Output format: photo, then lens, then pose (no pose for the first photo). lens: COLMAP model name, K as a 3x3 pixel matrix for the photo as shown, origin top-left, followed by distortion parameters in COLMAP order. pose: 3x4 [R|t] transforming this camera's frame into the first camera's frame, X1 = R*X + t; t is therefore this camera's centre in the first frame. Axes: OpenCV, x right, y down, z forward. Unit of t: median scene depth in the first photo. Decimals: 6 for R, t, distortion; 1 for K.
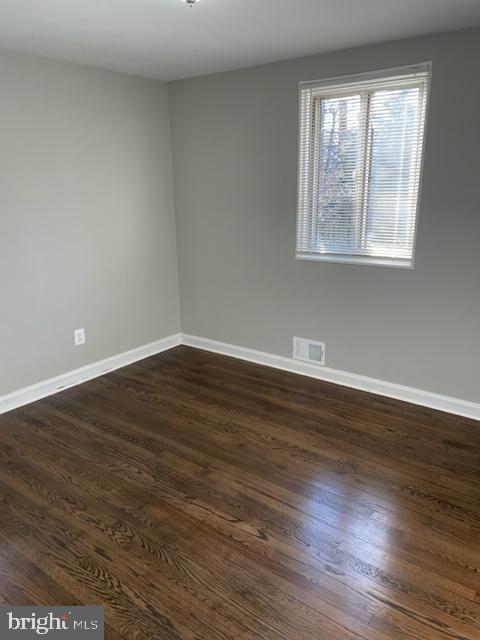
lens RADIAL K [[485.1, 0, 240.0], [0, 485.1, 320.0], [0, 0, 1]] dist [0.096198, -0.118478]
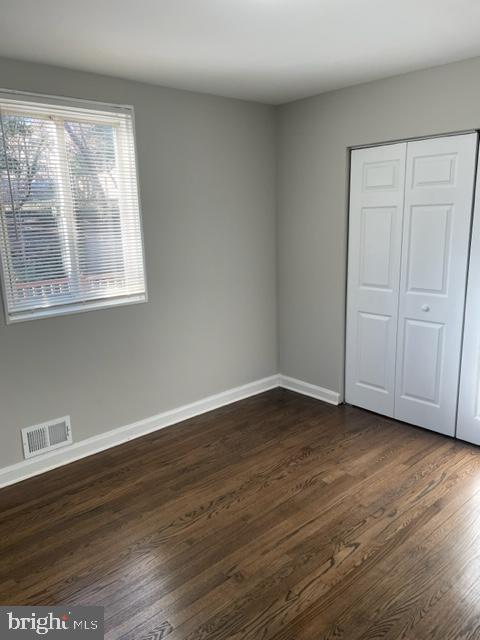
lens RADIAL K [[489.2, 0, 238.7], [0, 489.2, 326.5], [0, 0, 1]] dist [0.093802, -0.109962]
pose [[0.177924, -0.212736, 0.960774, -0.664363], [0.294464, 0.943124, 0.154297, -0.168401], [-0.938954, 0.255460, 0.230448, 0.636556]]
